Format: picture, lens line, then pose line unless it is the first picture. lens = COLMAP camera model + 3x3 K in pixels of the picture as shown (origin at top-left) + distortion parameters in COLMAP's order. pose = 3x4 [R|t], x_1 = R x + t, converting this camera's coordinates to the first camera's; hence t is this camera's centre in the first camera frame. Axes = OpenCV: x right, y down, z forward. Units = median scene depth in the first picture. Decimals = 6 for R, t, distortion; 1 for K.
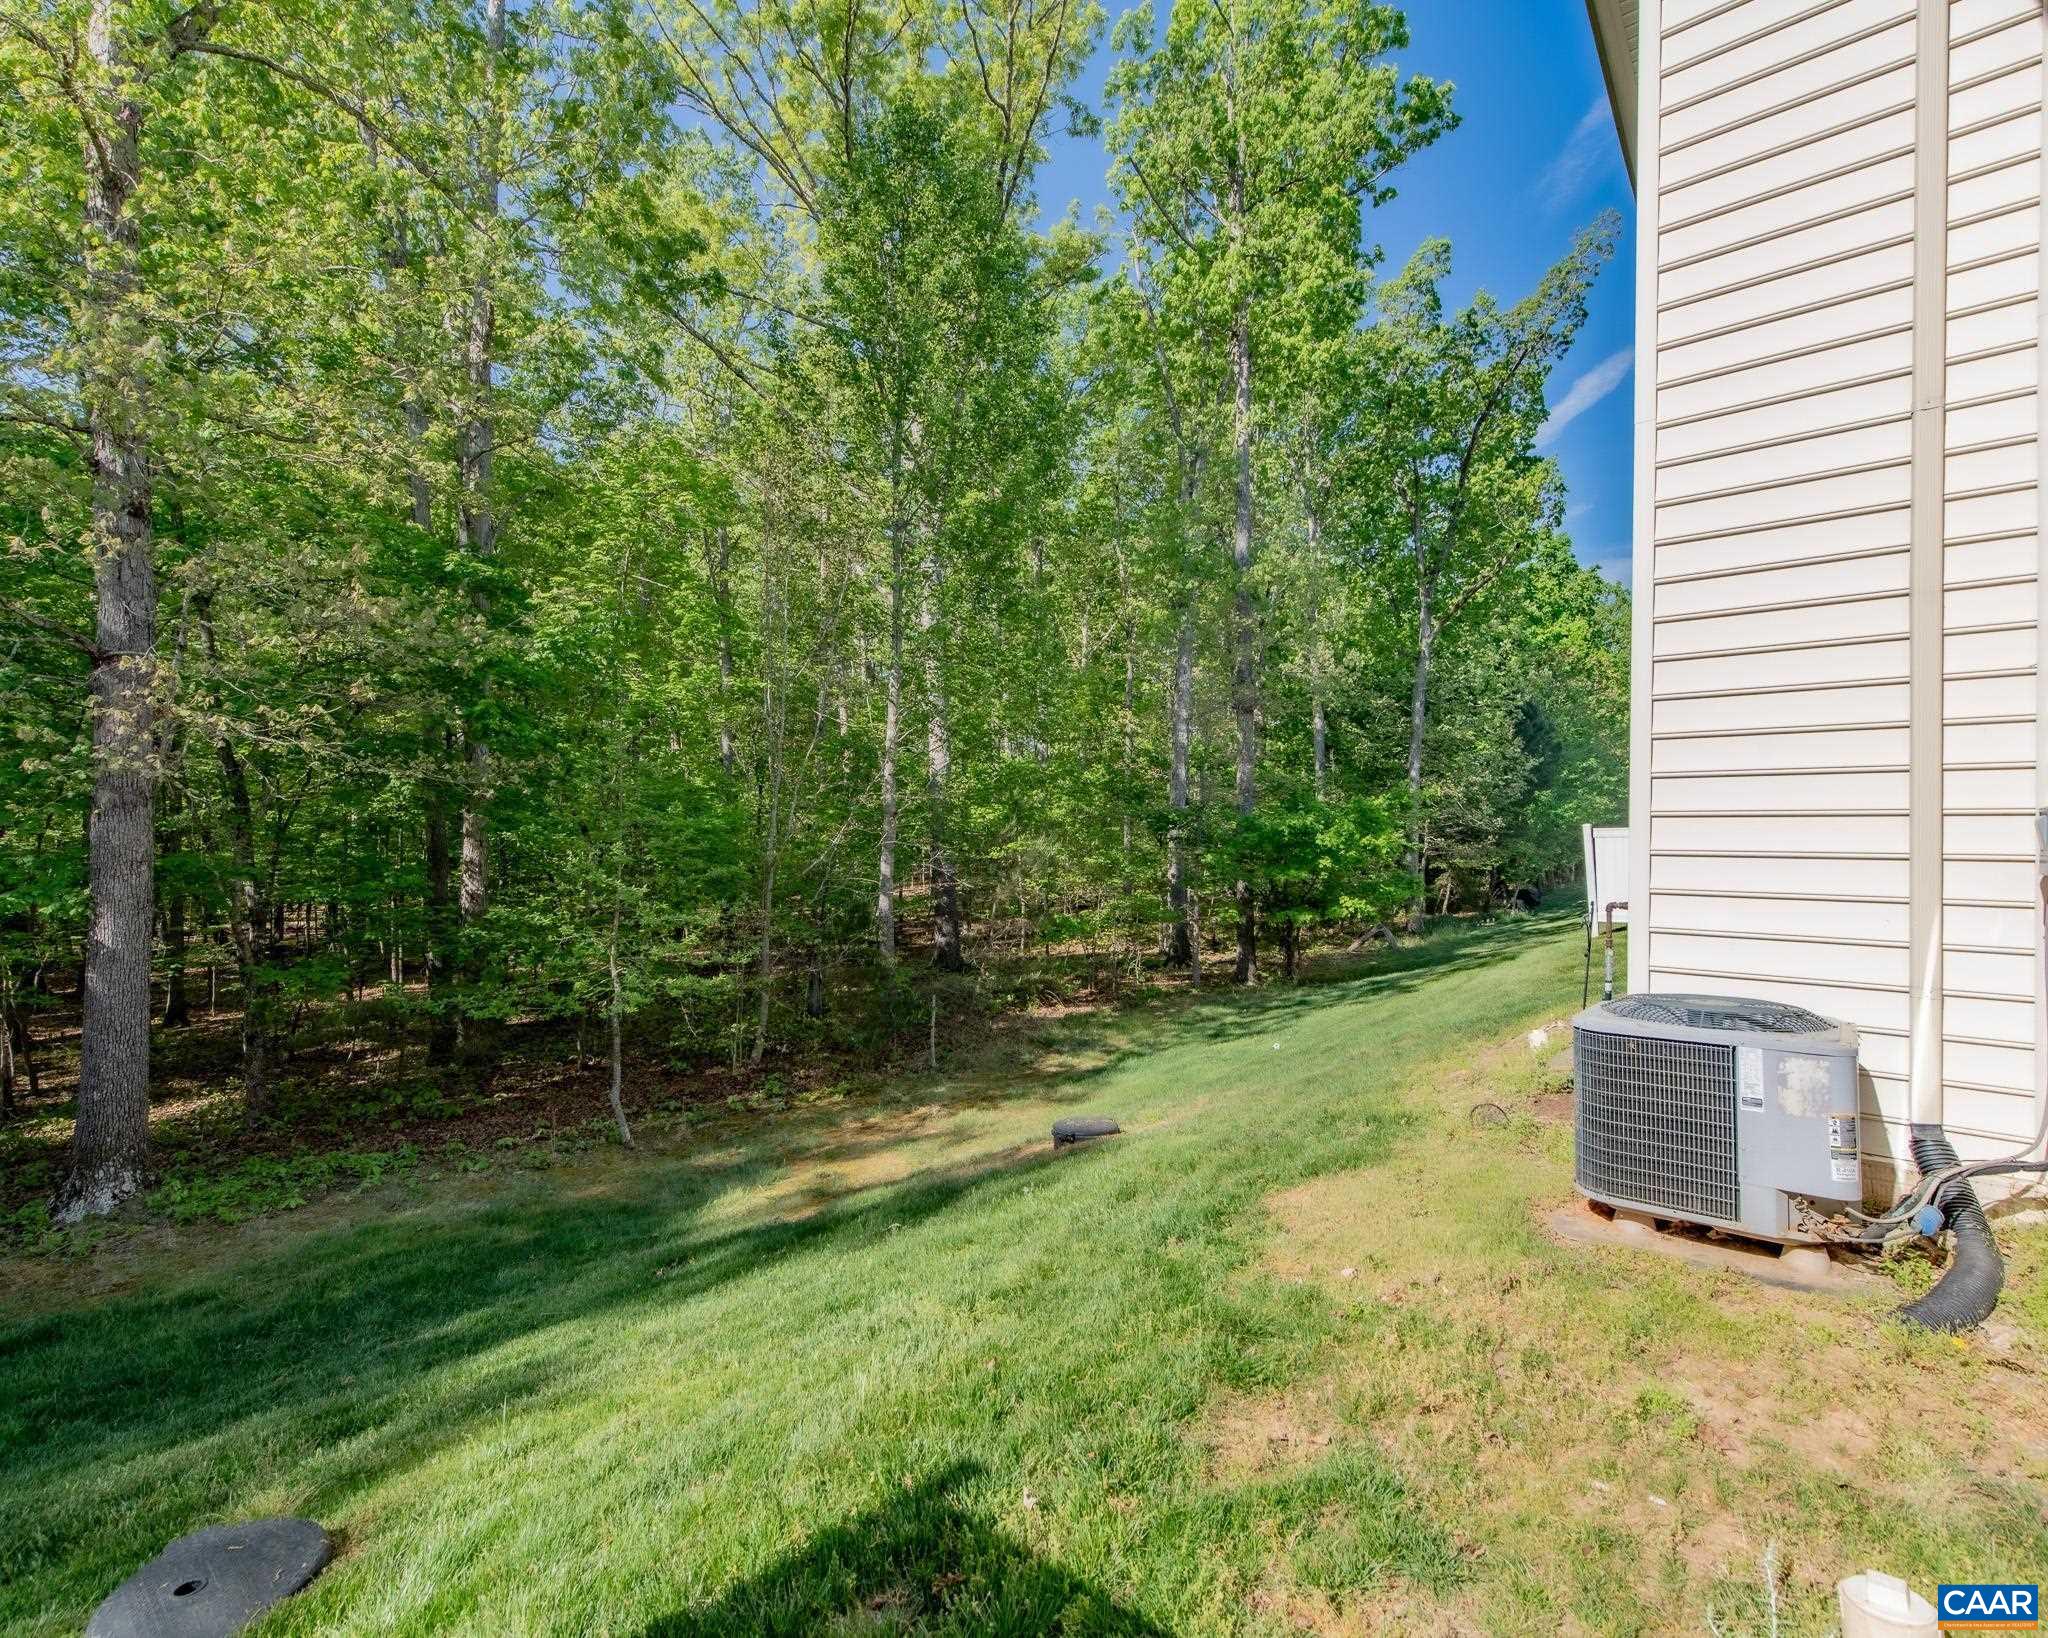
lens RADIAL K [[952.9, 0, 1027.0], [0, 952.9, 825.1], [0, 0, 1]] dist [0.014610, -0.006057]
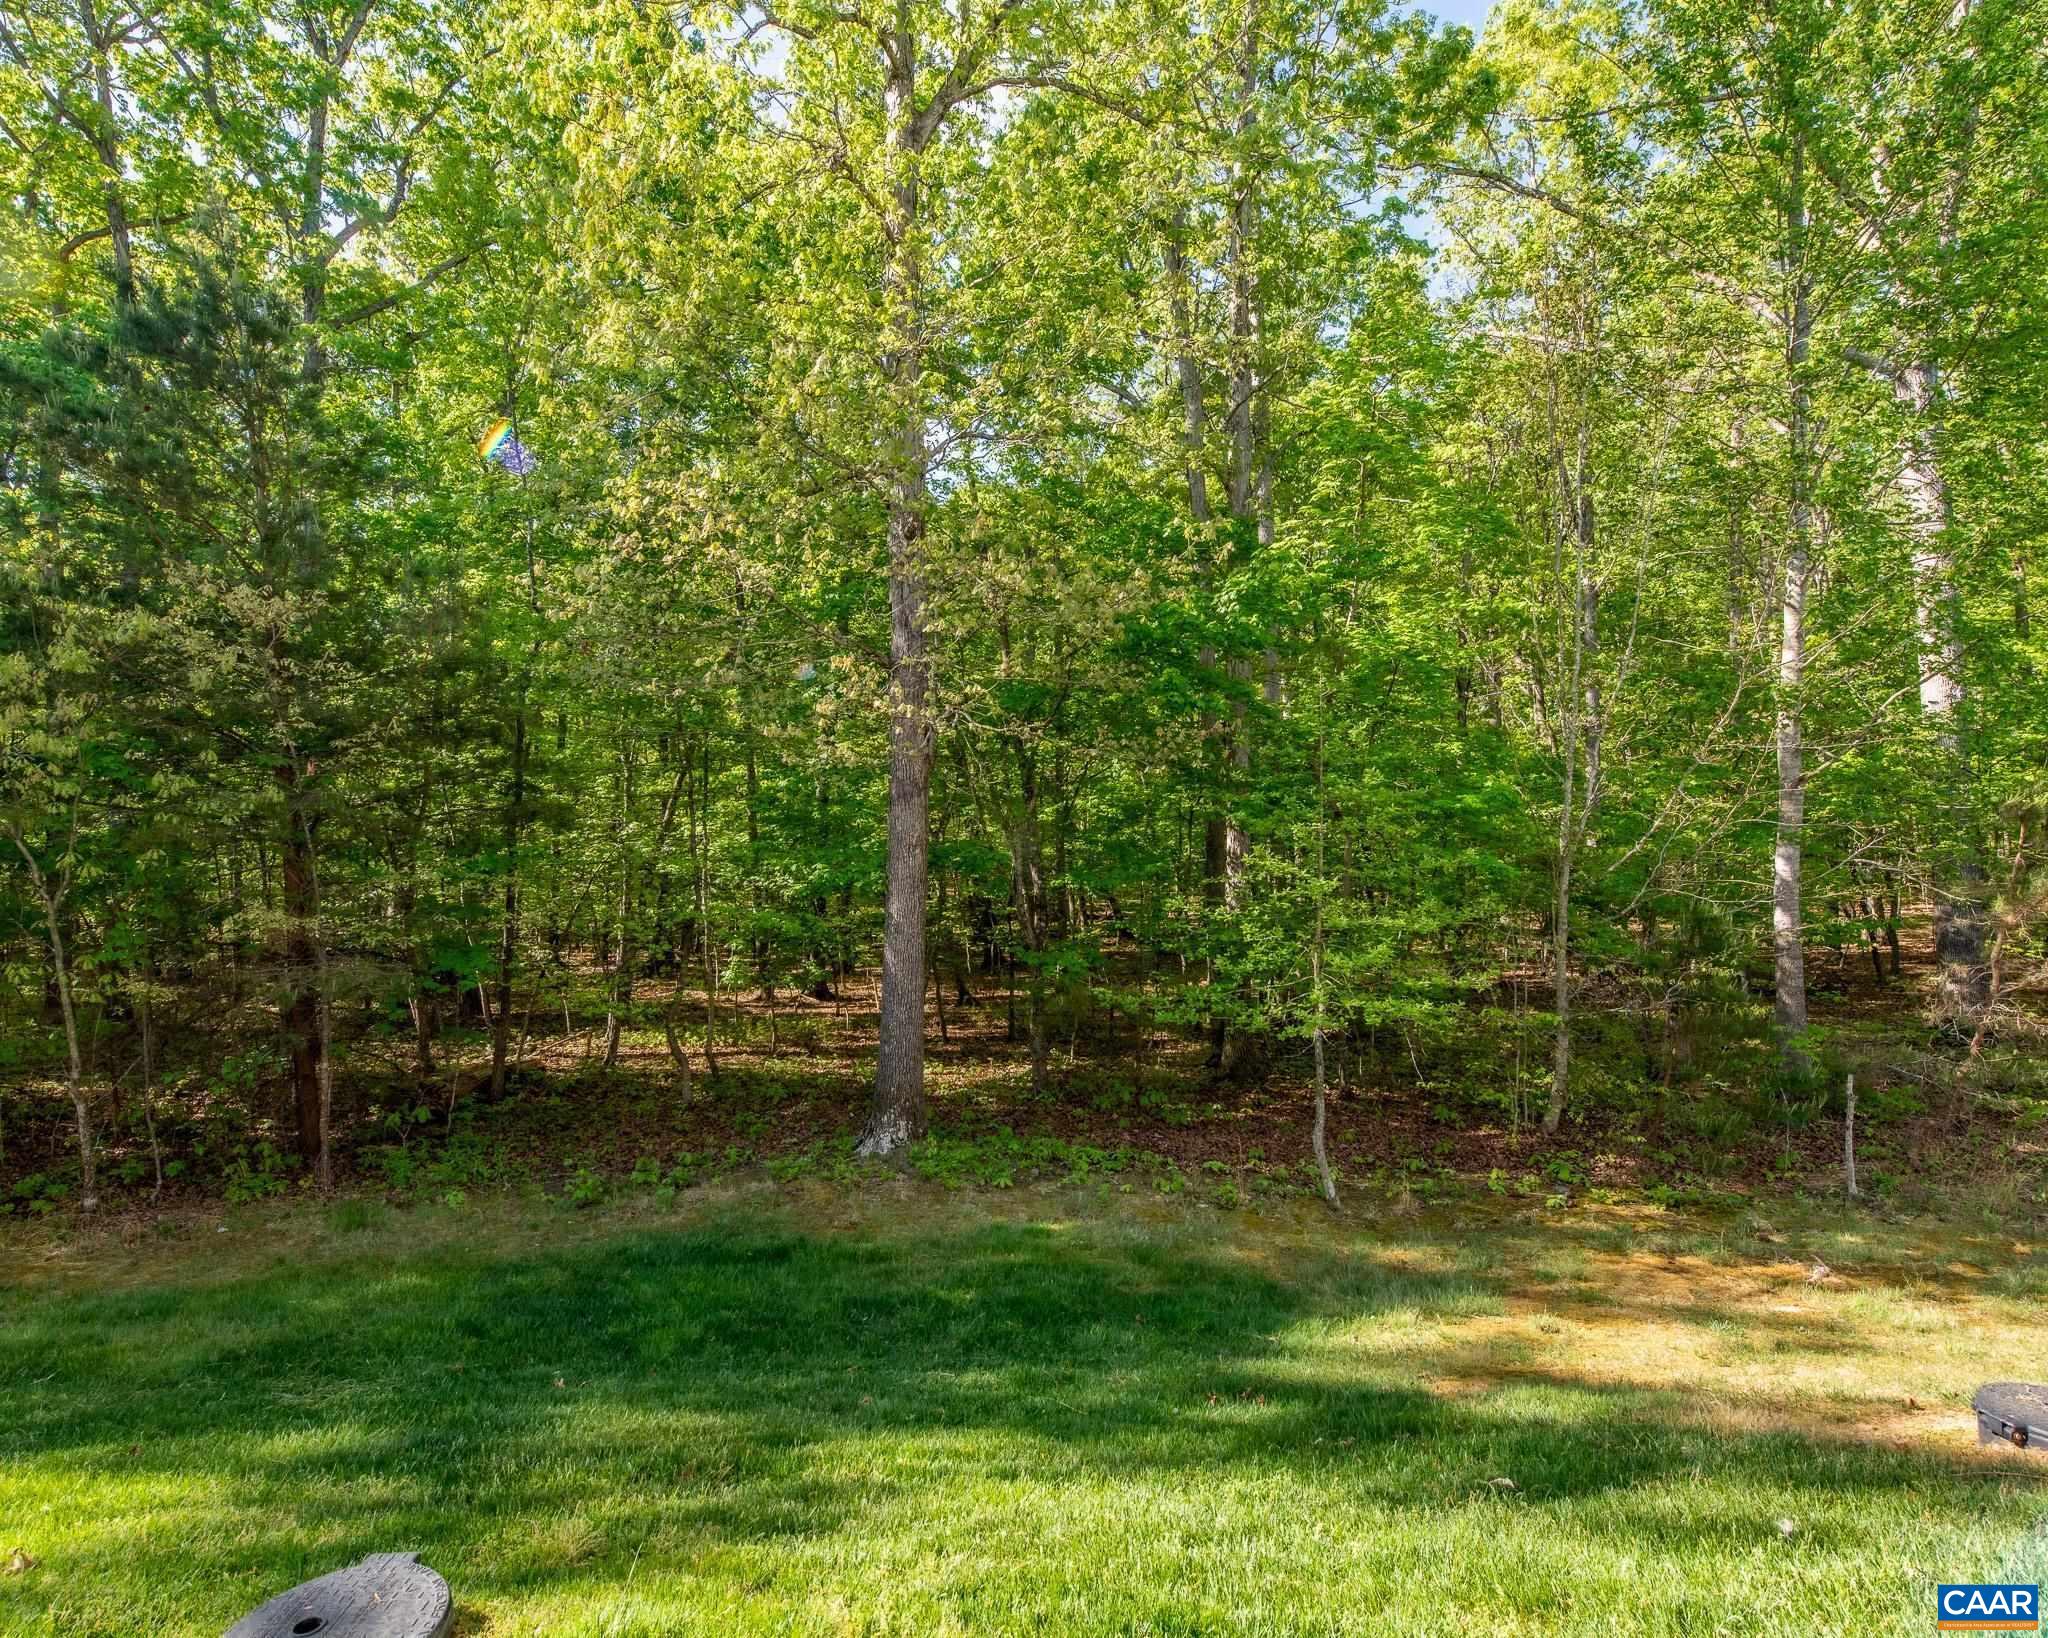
lens RADIAL K [[1083.9, 0, 1020.3], [0, 1083.9, 826.8], [0, 0, 1]] dist [0.005135, 0.000158]
pose [[0.671983, -0.014333, -0.740428, 0.093230], [0.016704, 0.999852, -0.004195, 0.022559], [0.740379, -0.009549, 0.672122, 0.234679]]
